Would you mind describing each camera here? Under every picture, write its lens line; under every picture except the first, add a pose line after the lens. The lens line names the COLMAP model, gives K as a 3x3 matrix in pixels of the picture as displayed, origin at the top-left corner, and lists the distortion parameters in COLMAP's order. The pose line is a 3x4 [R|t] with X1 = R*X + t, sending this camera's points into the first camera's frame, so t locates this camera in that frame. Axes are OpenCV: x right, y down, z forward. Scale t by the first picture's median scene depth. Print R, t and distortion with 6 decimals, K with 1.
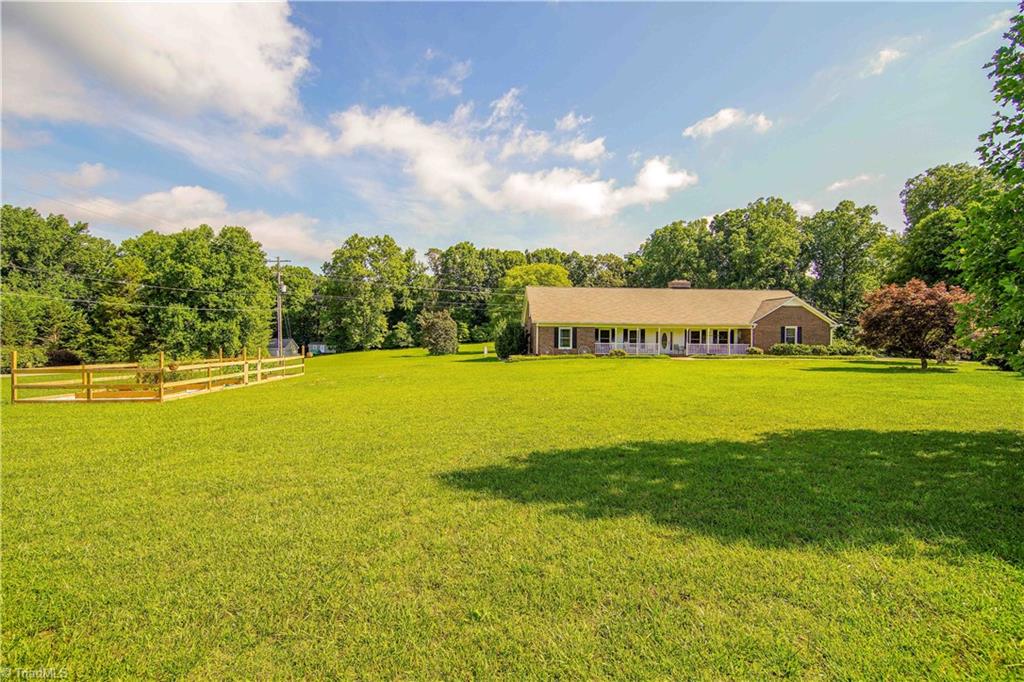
lens RADIAL K [[402.1, 0, 512.0], [0, 402.1, 341.0], [0, 0, 1]] dist [-0.001748, 0.000525]
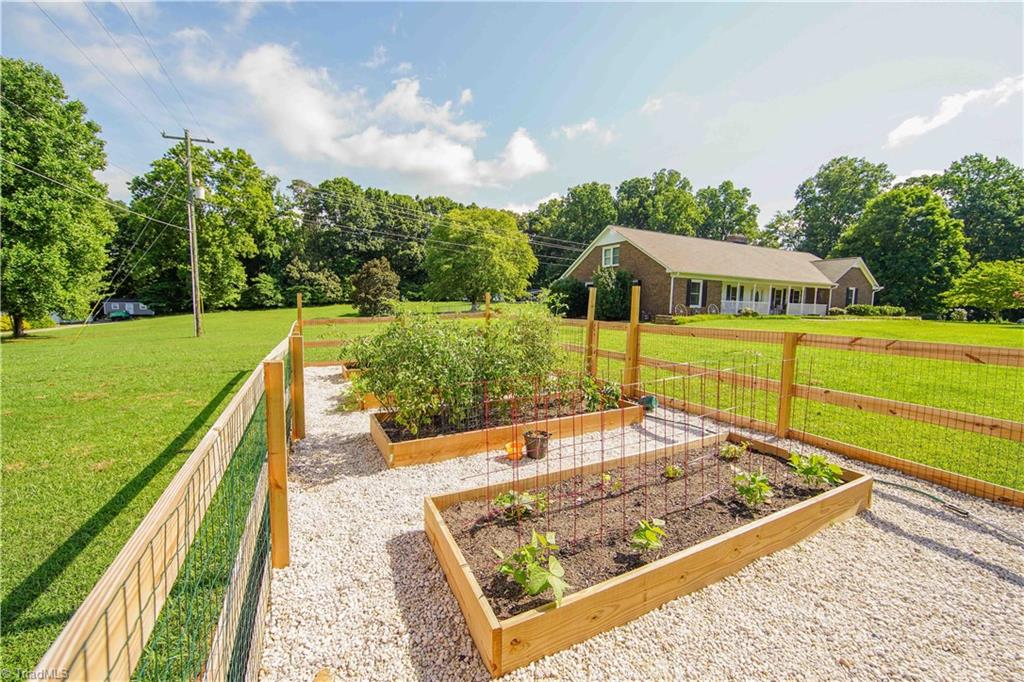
lens RADIAL K [[402.1, 0, 512.0], [0, 402.1, 341.0], [0, 0, 1]] dist [-0.001748, 0.000525]
pose [[0.920116, -0.022360, 0.391007, -0.353379], [-0.013309, 0.996007, 0.088275, 0.014258], [-0.391420, -0.086427, 0.916145, 0.289013]]
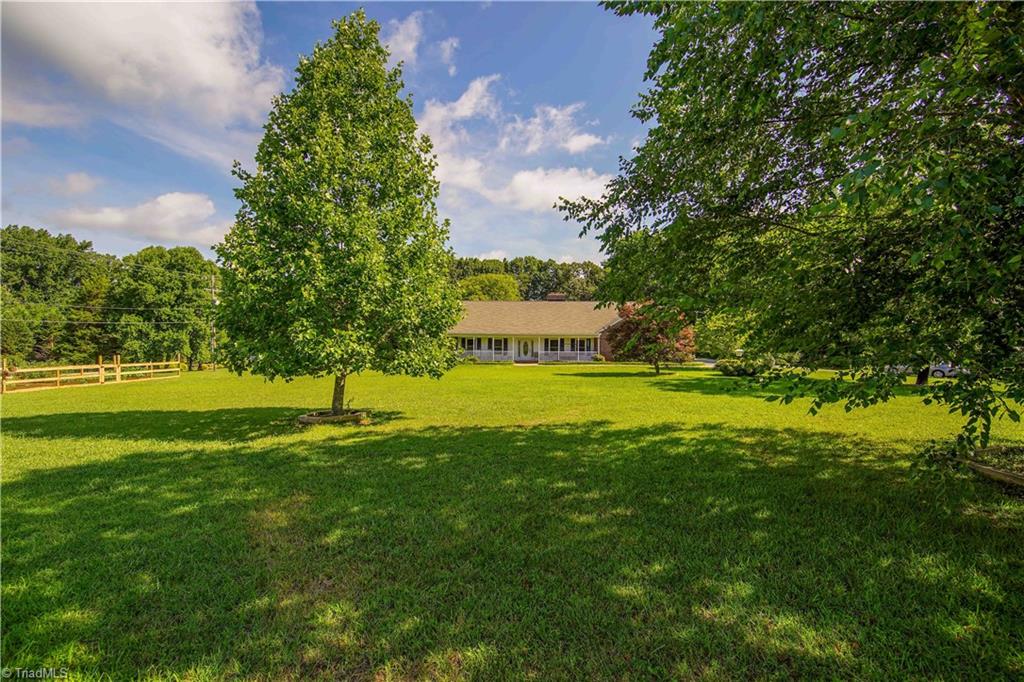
lens RADIAL K [[409.5, 0, 516.4], [0, 409.5, 346.0], [0, 0, 1]] dist [-0.001078, -0.000067]
pose [[0.998415, -0.001349, -0.056272, 0.311250], [0.001227, 0.999997, -0.002193, -0.003891], [0.056275, 0.002120, 0.998413, -0.102056]]
